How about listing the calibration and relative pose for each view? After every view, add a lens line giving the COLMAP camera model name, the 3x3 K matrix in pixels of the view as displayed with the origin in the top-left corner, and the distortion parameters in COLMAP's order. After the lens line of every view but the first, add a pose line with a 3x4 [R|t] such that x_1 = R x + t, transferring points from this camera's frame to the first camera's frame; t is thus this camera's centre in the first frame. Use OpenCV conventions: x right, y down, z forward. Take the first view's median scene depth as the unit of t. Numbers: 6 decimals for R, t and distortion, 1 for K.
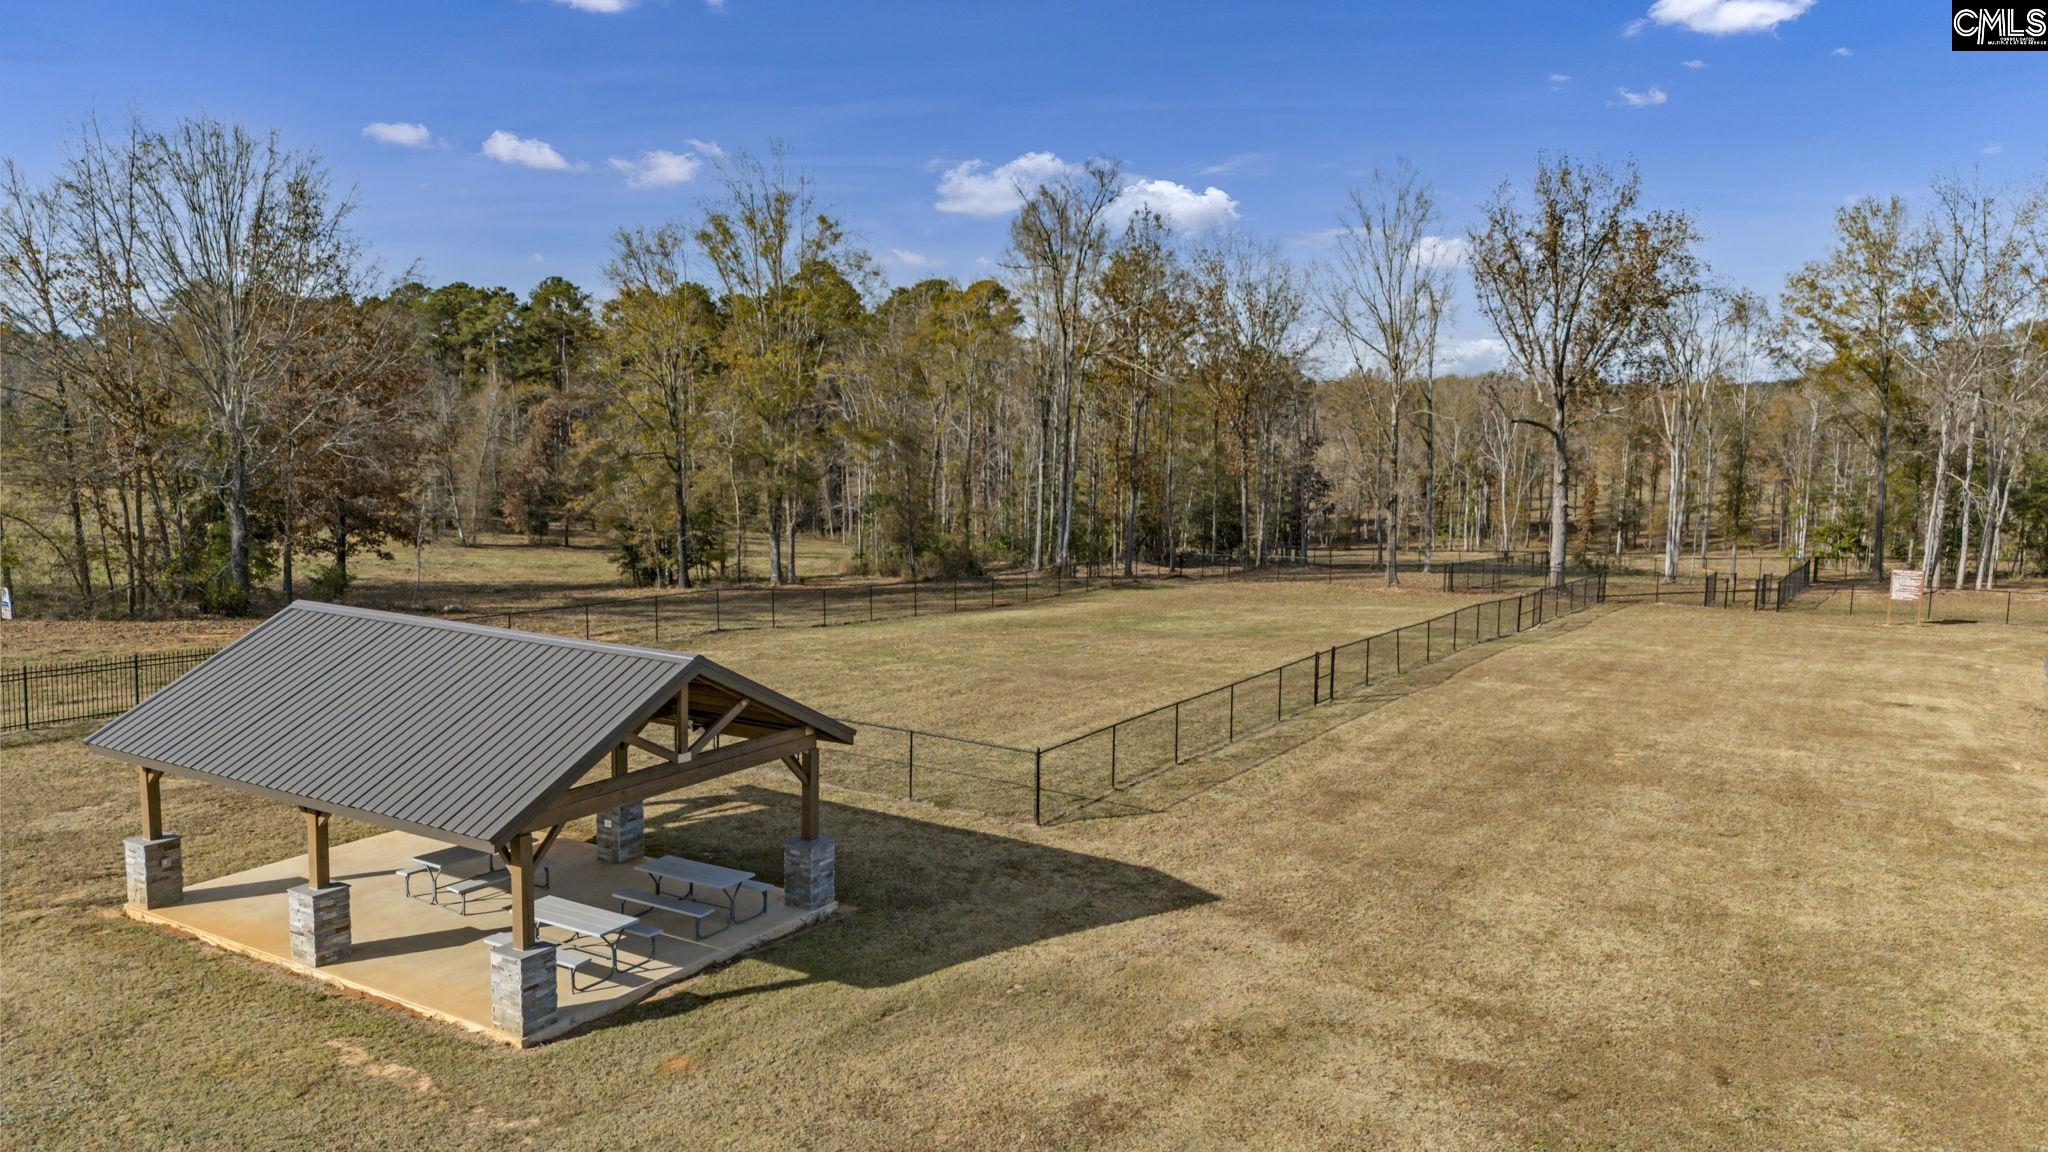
lens RADIAL K [[1518.4, 0, 1024.0], [0, 1518.4, 576.0], [0, 0, 1]] dist [0.065152, -0.061235]
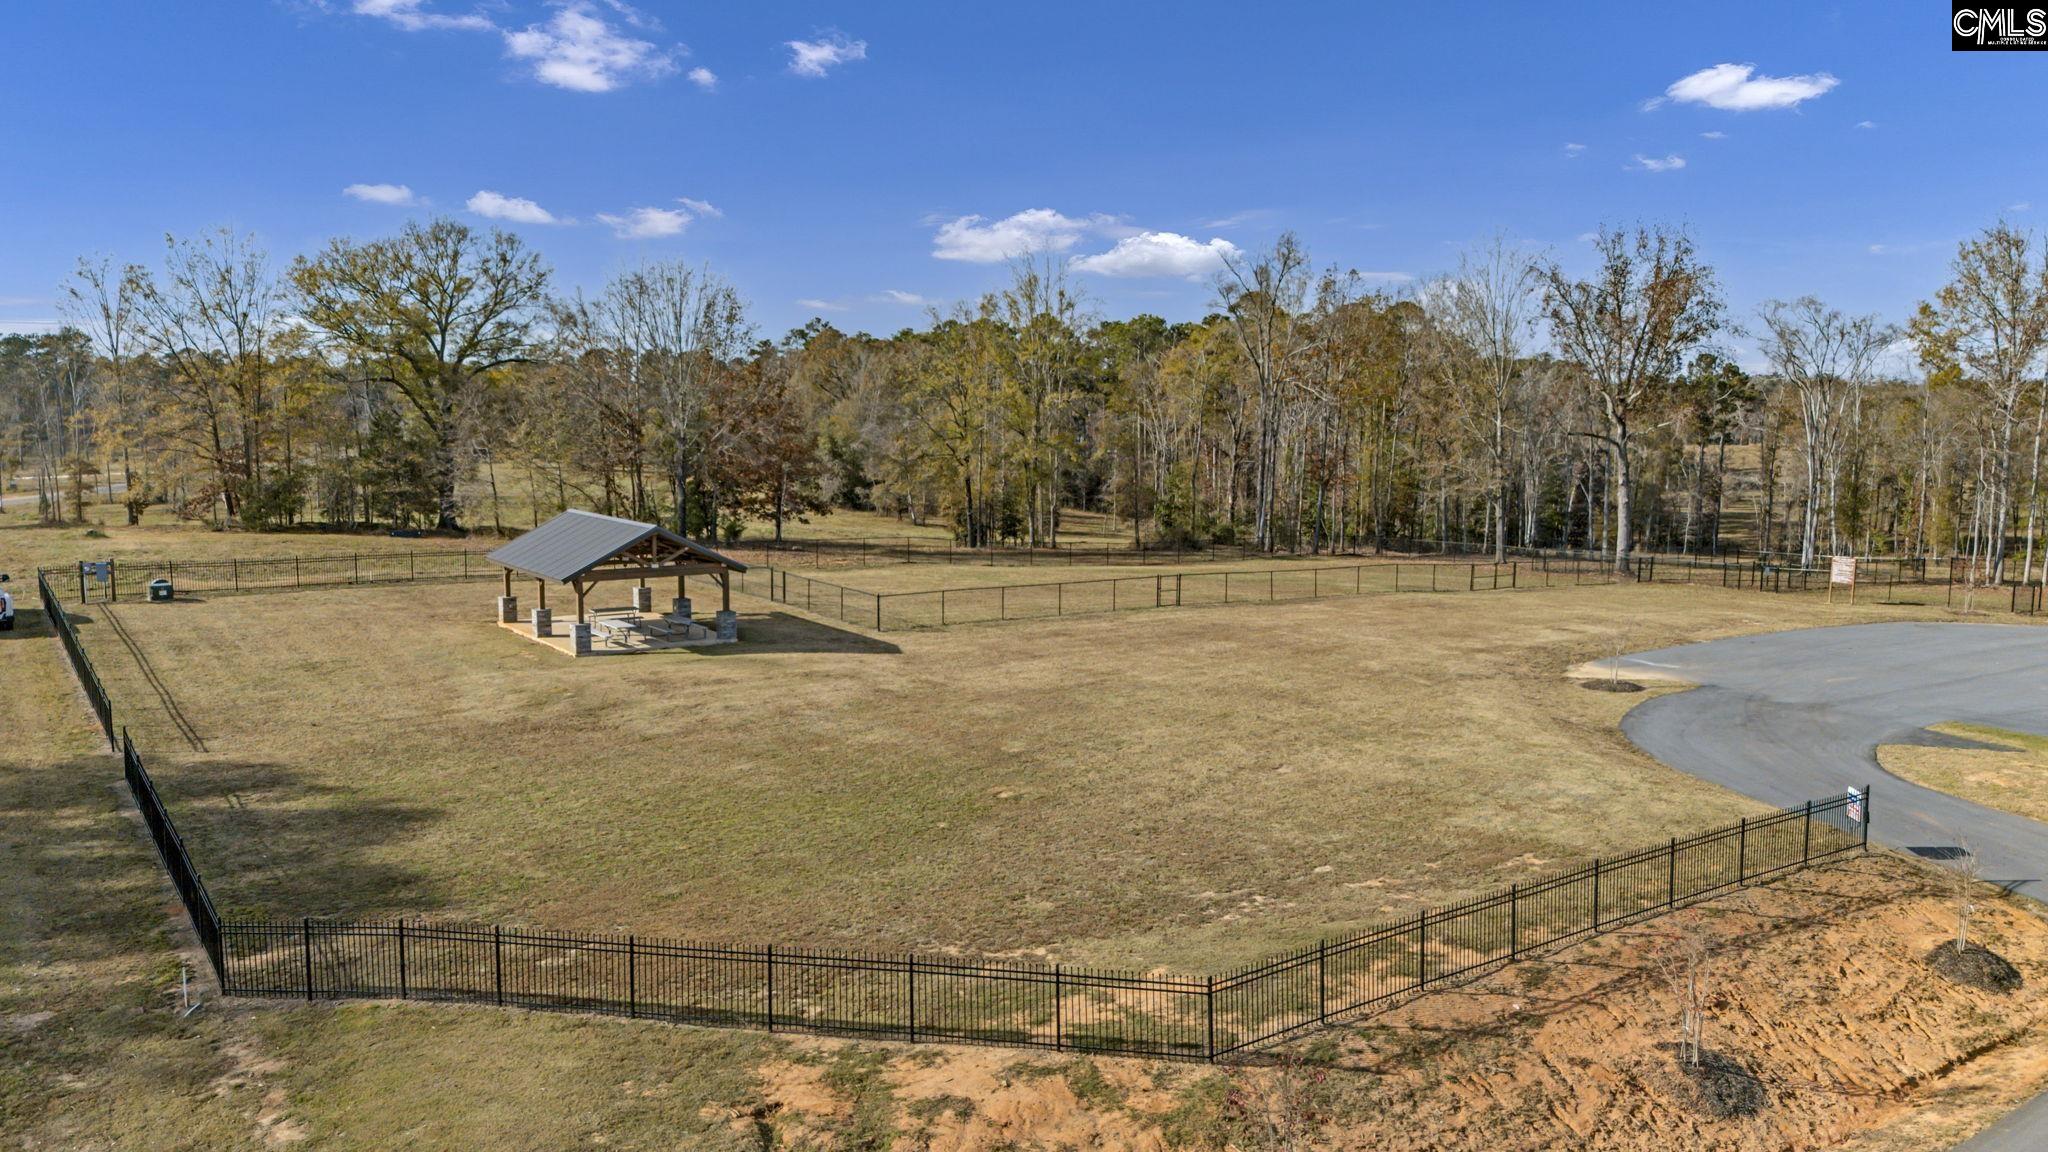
lens RADIAL K [[1518.4, 0, 1024.0], [0, 1518.4, 576.0], [0, 0, 1]] dist [0.065152, -0.061235]
pose [[0.923711, 0.039720, -0.381025, 0.436242], [-0.040879, 0.999151, 0.005056, 0.030821], [0.380903, 0.010906, 0.924551, -0.376158]]
